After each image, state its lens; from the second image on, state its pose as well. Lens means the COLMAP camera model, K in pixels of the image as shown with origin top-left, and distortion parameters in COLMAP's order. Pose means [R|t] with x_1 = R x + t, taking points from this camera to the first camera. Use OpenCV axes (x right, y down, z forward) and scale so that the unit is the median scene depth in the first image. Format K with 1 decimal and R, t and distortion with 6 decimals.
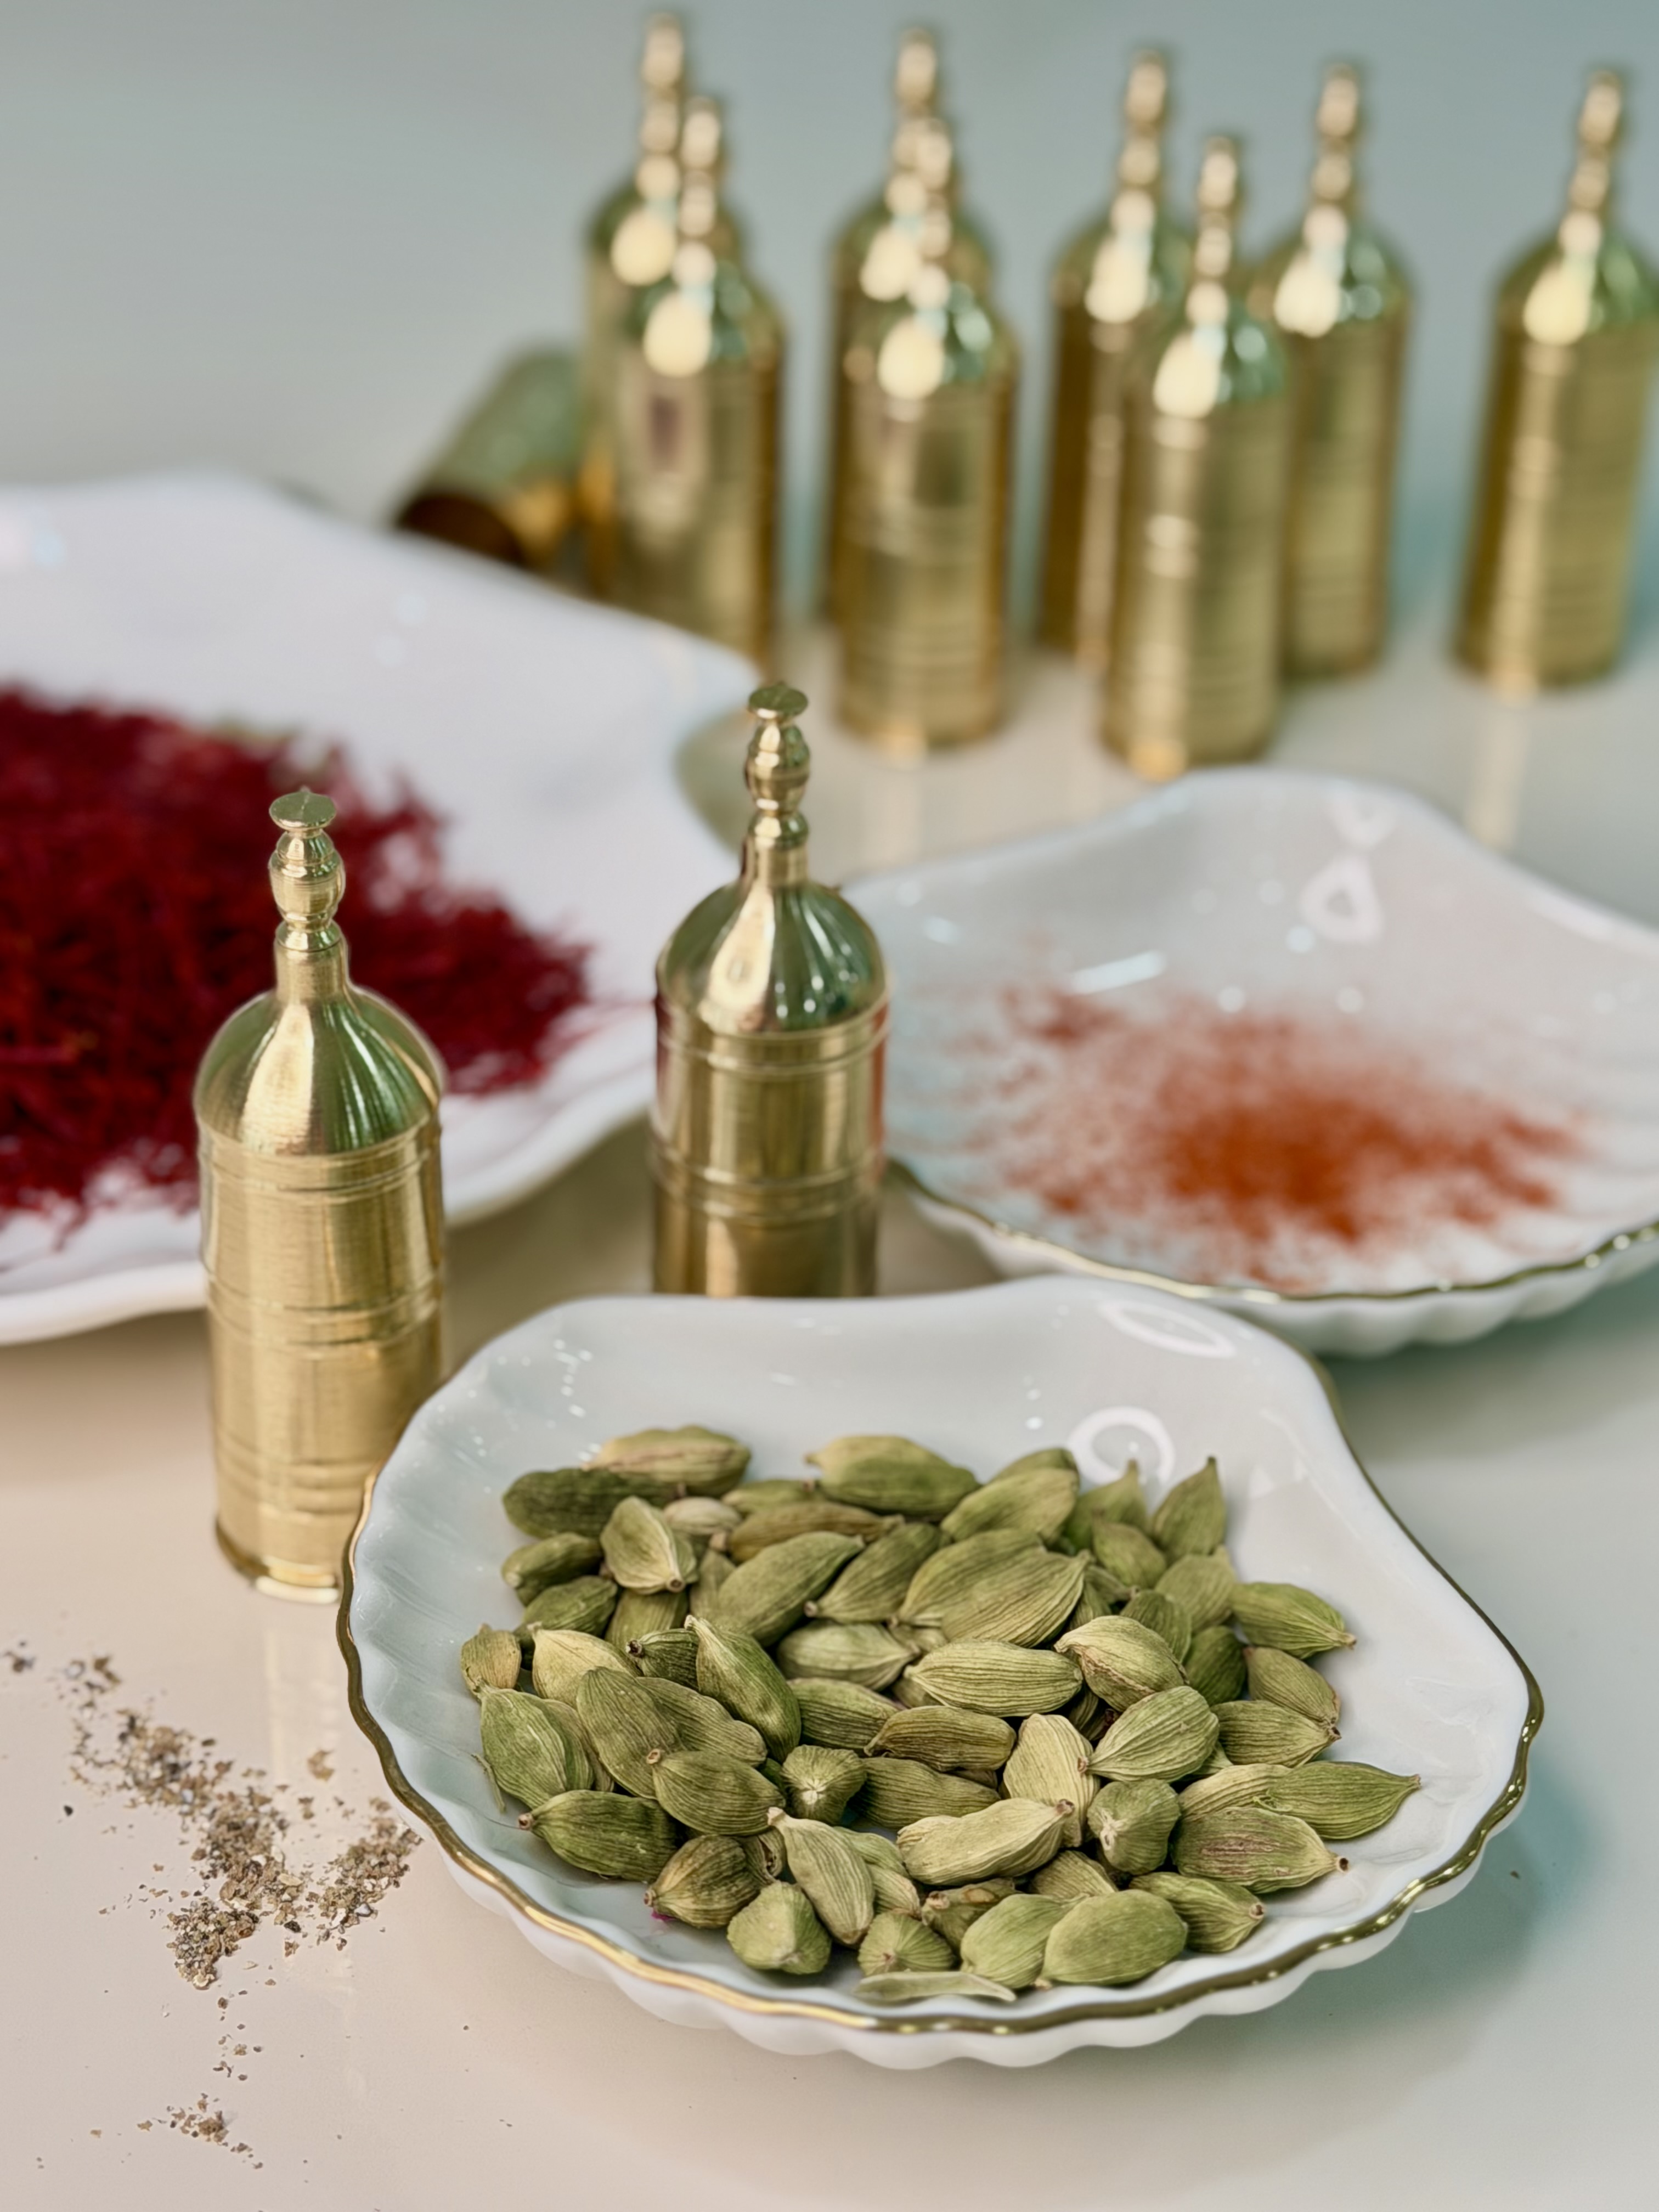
lens RADIAL K [[4180.1, 0, 844.7], [0, 4180.1, 1101.4], [0, 0, 1]] dist [0.099279, 0.387254]
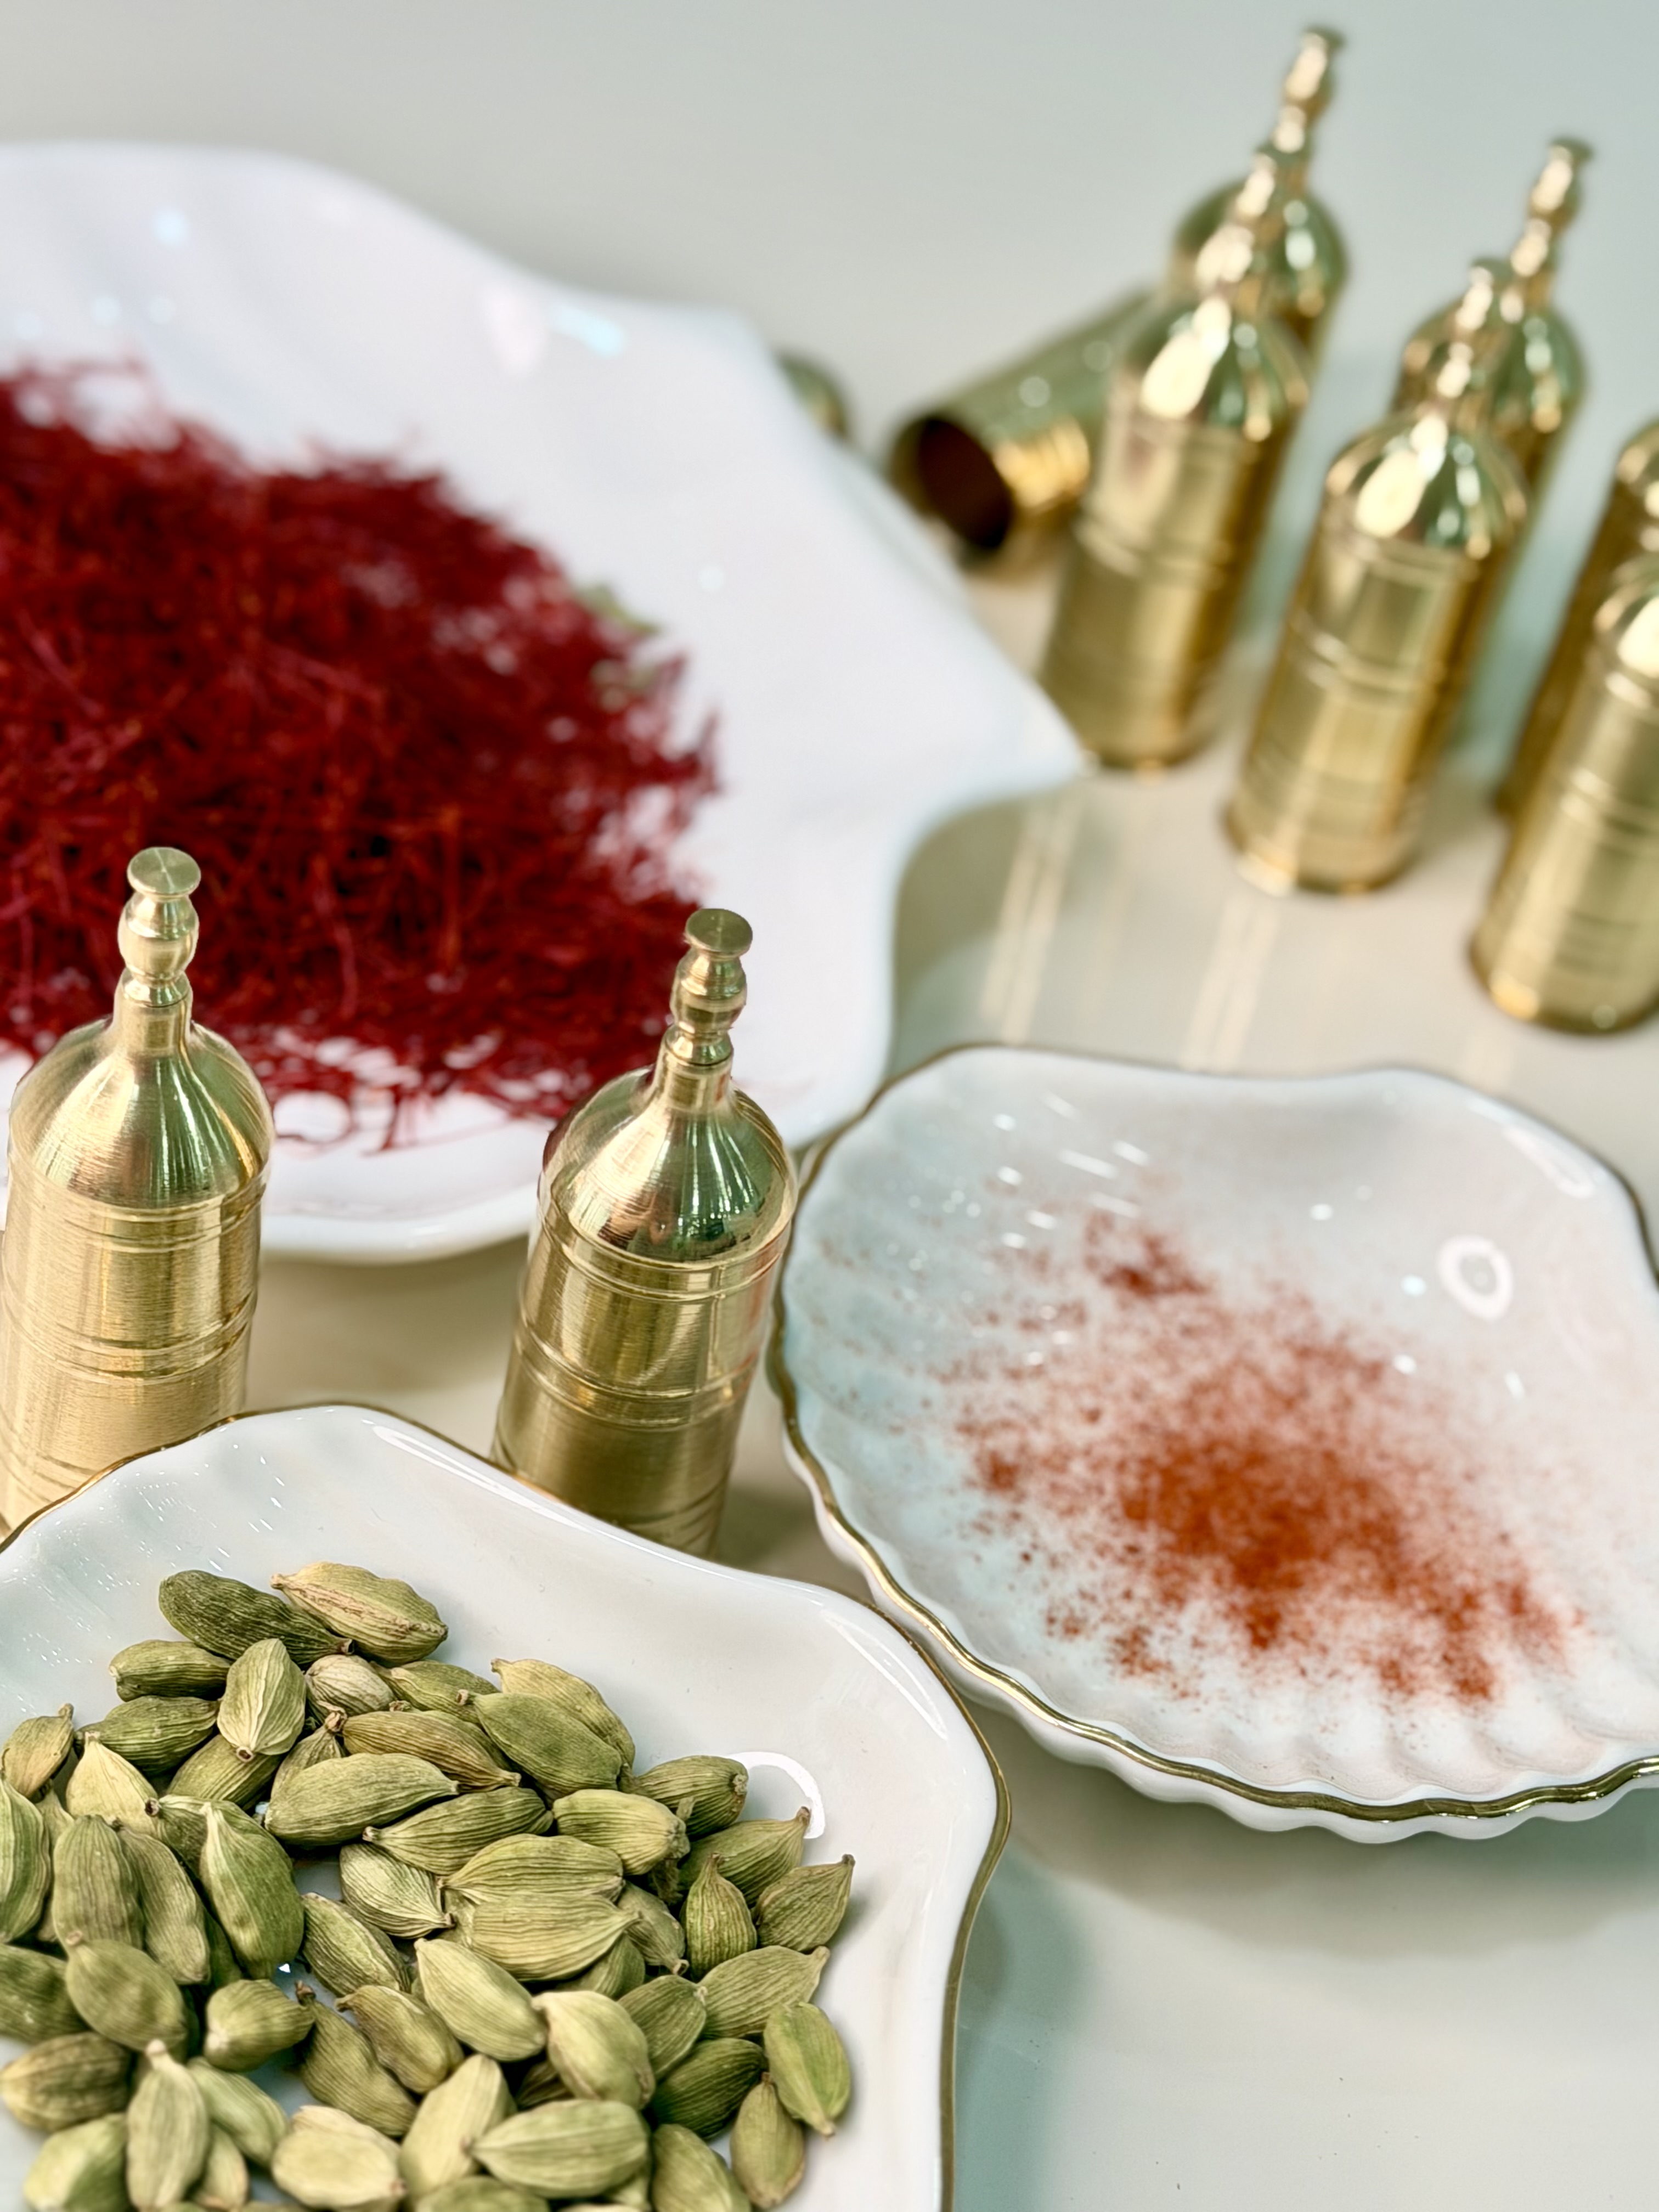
lens RADIAL K [[4180.1, 0, 844.7], [0, 4180.1, 1101.4], [0, 0, 1]] dist [0.099279, 0.387254]
pose [[0.885540, 0.395849, -0.243150, 0.245924], [-0.362001, 0.916008, 0.172874, -0.228570], [0.291159, -0.065066, 0.954460, 0.122720]]
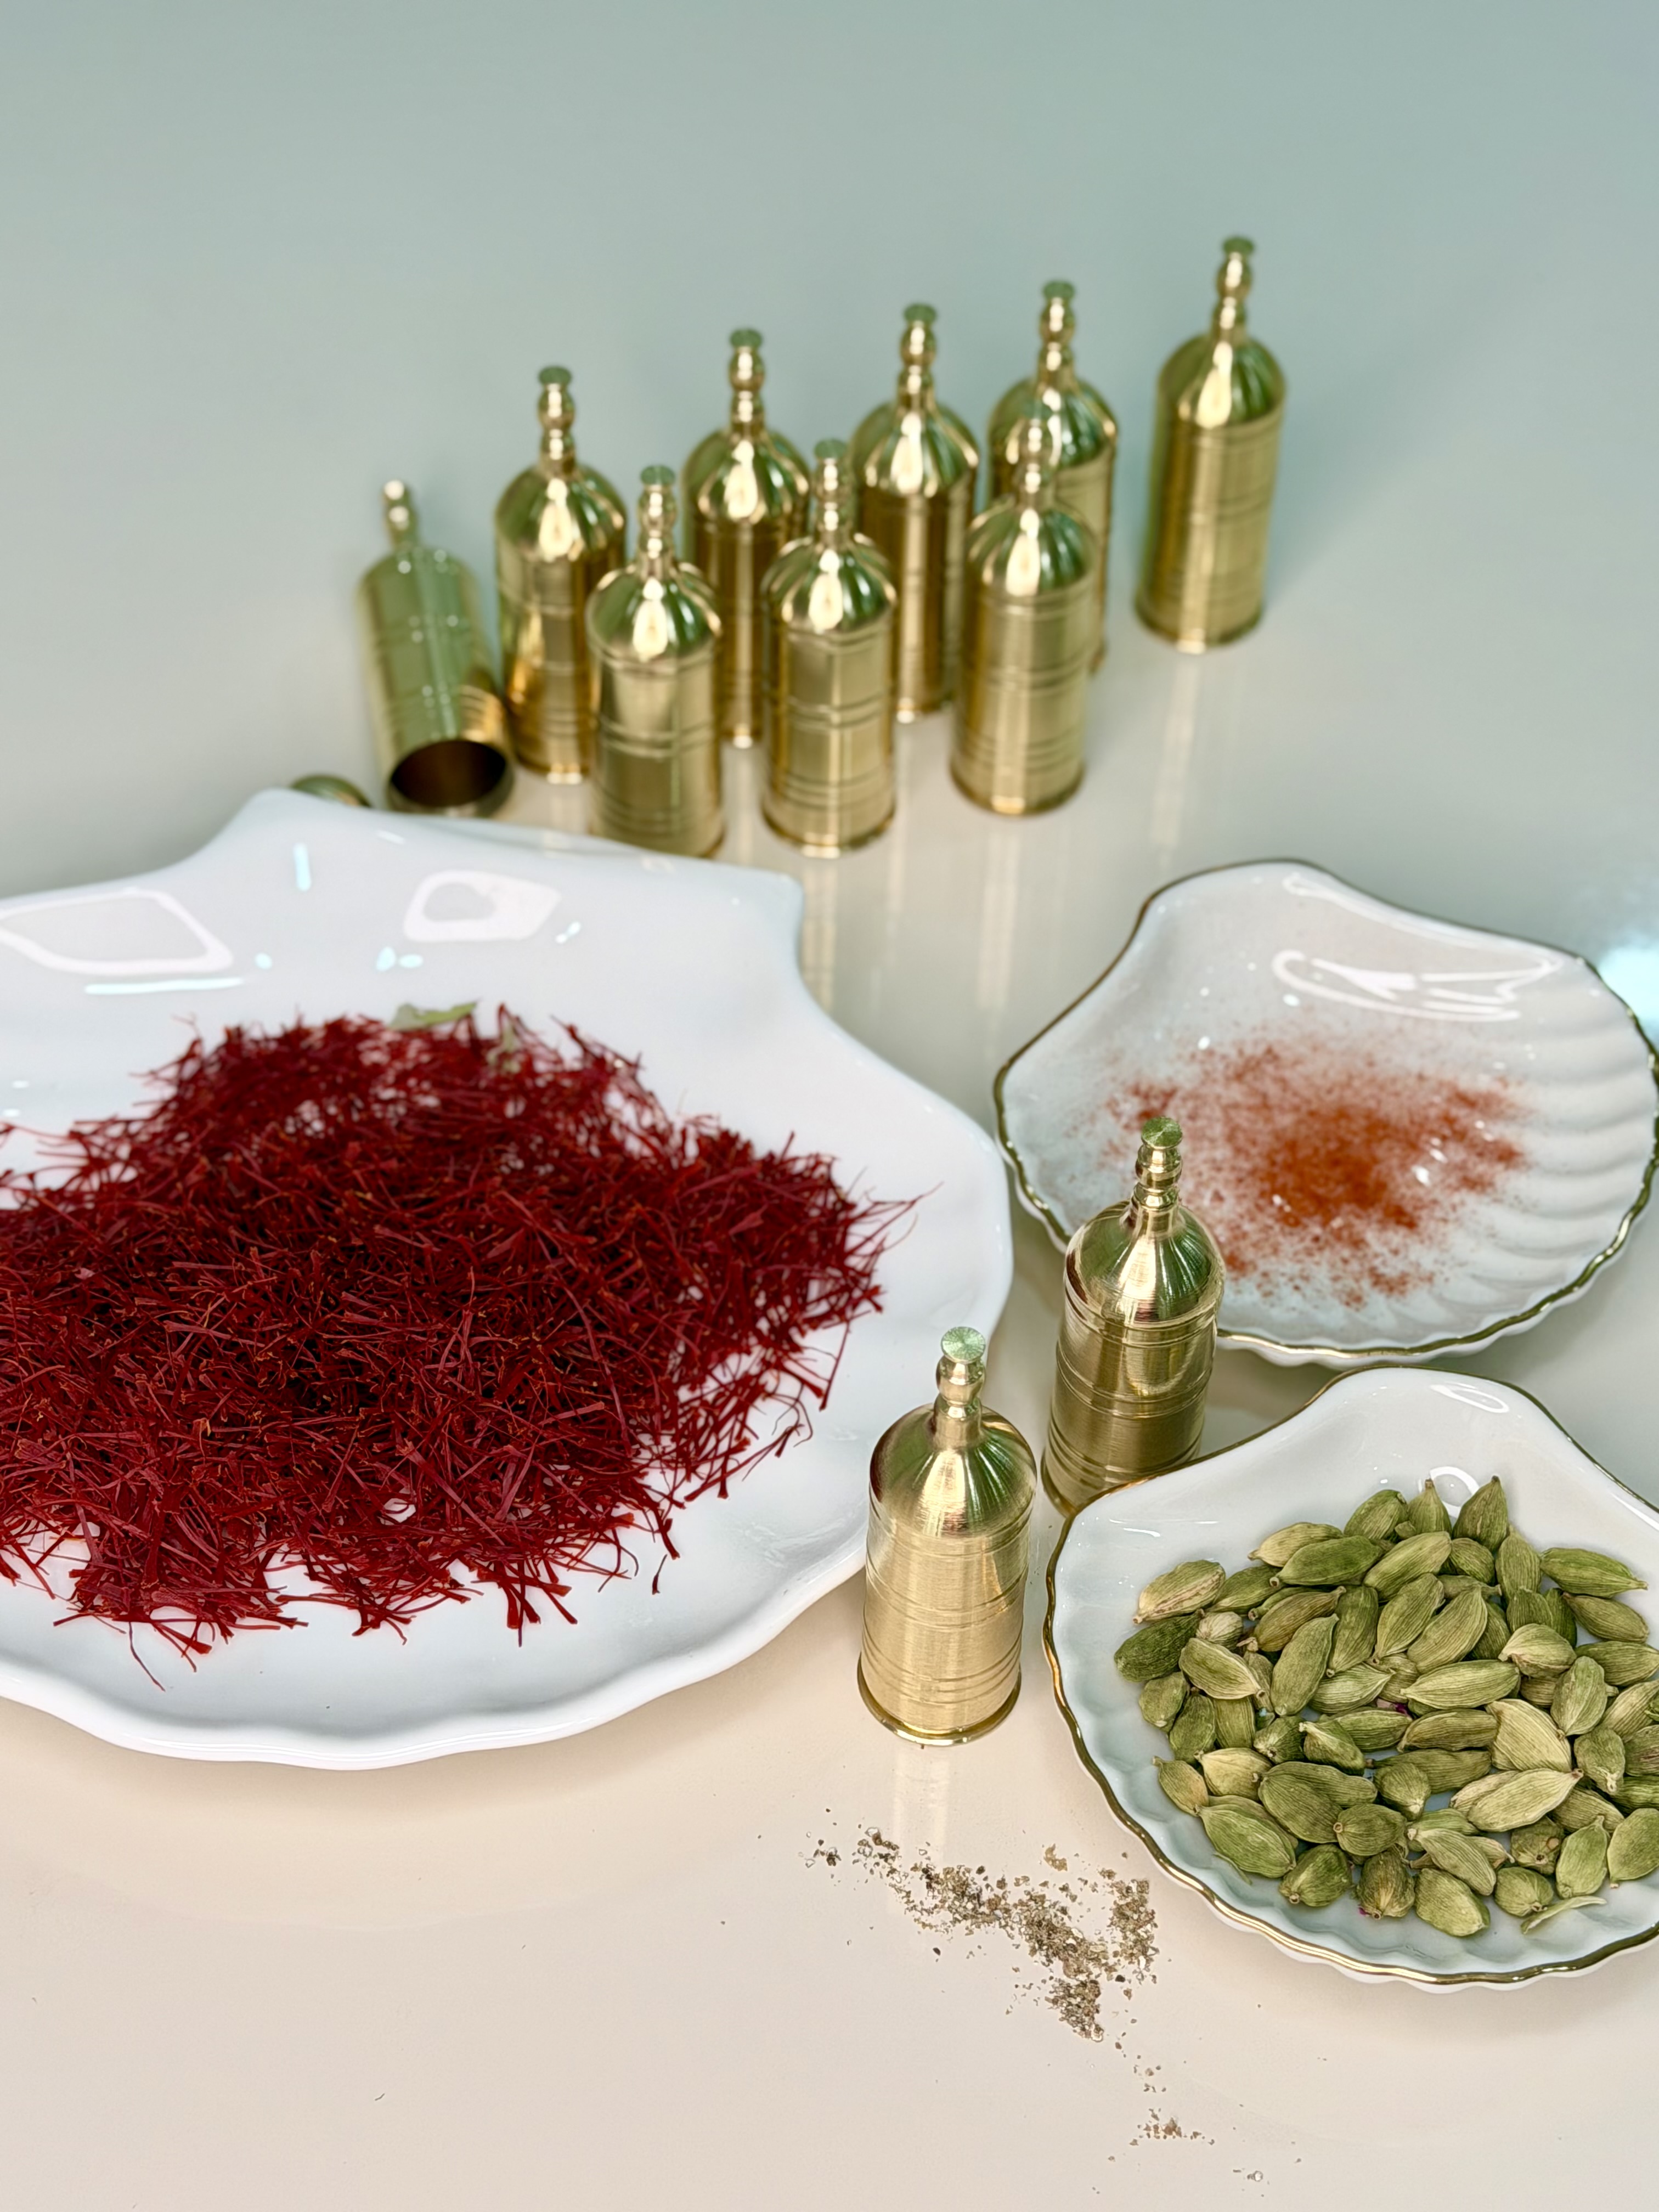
lens RADIAL K [[4180.1, 0, 844.7], [0, 4180.1, 1101.4], [0, 0, 1]] dist [0.099279, 0.387254]
pose [[0.908668, -0.317638, 0.270976, -0.520432], [0.226464, 0.920209, 0.319264, -0.608145], [-0.350765, -0.228738, 0.908098, -0.323343]]
